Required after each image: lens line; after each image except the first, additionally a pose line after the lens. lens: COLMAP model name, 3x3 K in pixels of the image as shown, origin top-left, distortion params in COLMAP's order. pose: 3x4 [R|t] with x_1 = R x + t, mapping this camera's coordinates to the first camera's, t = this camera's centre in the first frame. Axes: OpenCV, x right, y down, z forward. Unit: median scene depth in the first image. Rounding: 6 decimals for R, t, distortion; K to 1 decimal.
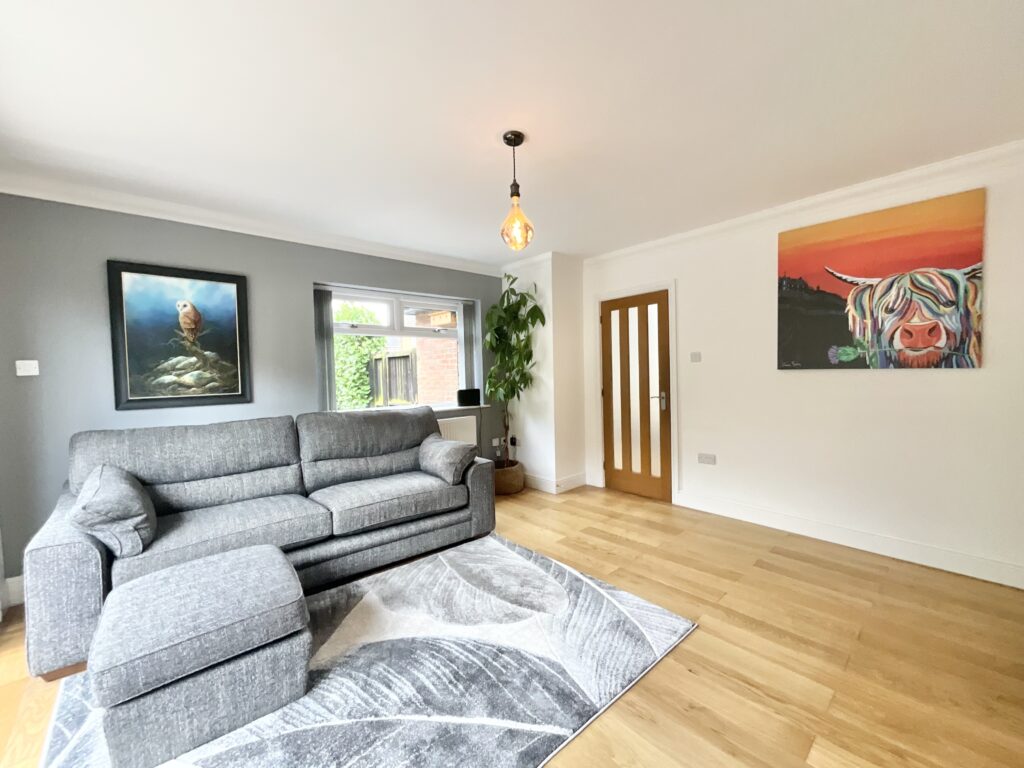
lens RADIAL K [[415.6, 0, 514.4], [0, 415.6, 385.8], [0, 0, 1]] dist [-0.003461, 0.000099]
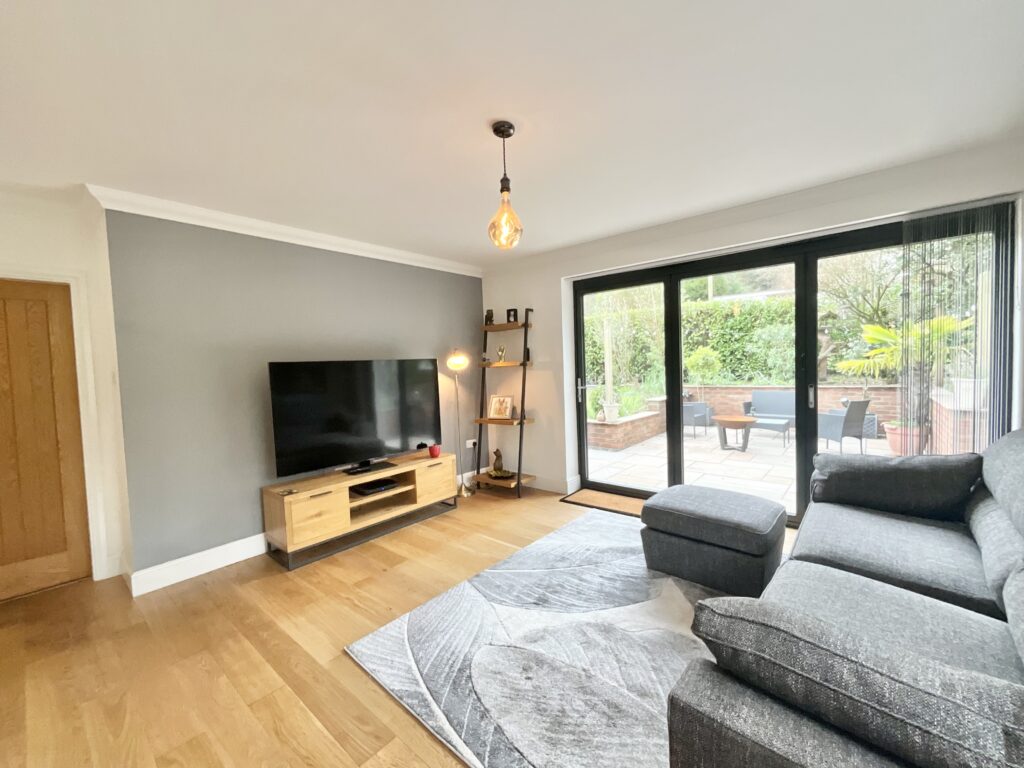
lens RADIAL K [[415.6, 0, 514.4], [0, 415.6, 385.8], [0, 0, 1]] dist [-0.003461, 0.000099]
pose [[-0.989756, 0.064506, -0.127367, 0.094193], [0.054179, 0.995080, 0.082944, -0.067761], [0.132091, 0.075193, -0.988381, 1.424212]]
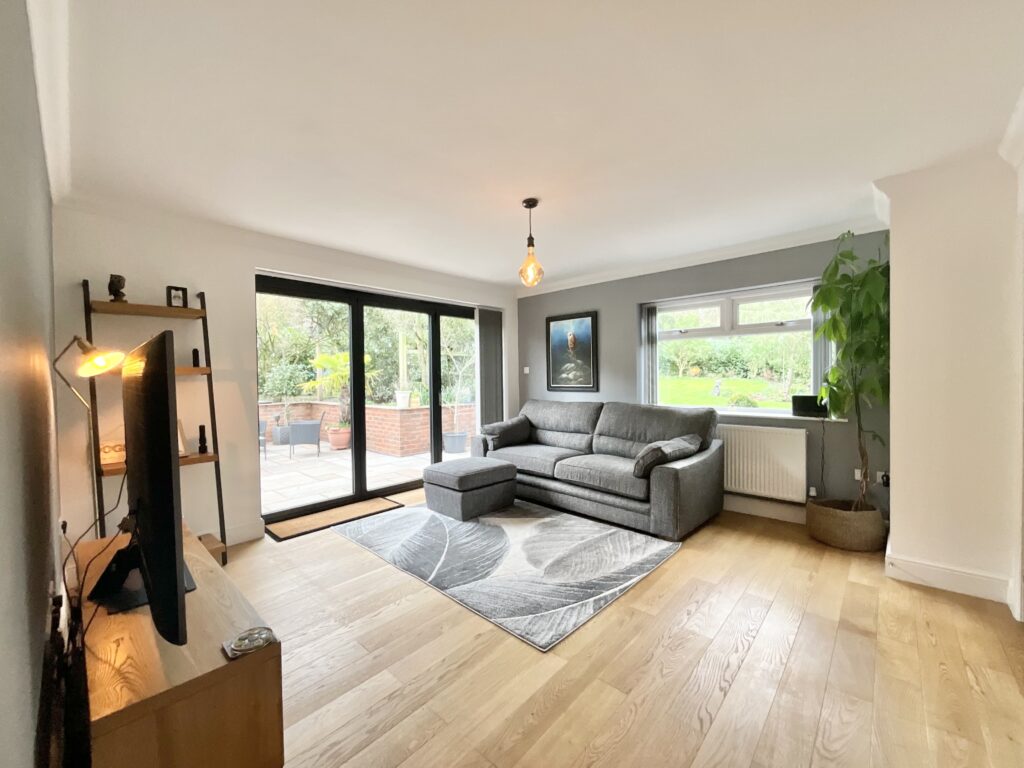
lens RADIAL K [[415.6, 0, 514.4], [0, 415.6, 385.8], [0, 0, 1]] dist [-0.003461, 0.000099]
pose [[0.094826, 0.047148, -0.994377, 0.974655], [-0.024096, 0.998694, 0.045055, -0.049580], [0.995202, 0.019688, 0.095839, 0.601034]]
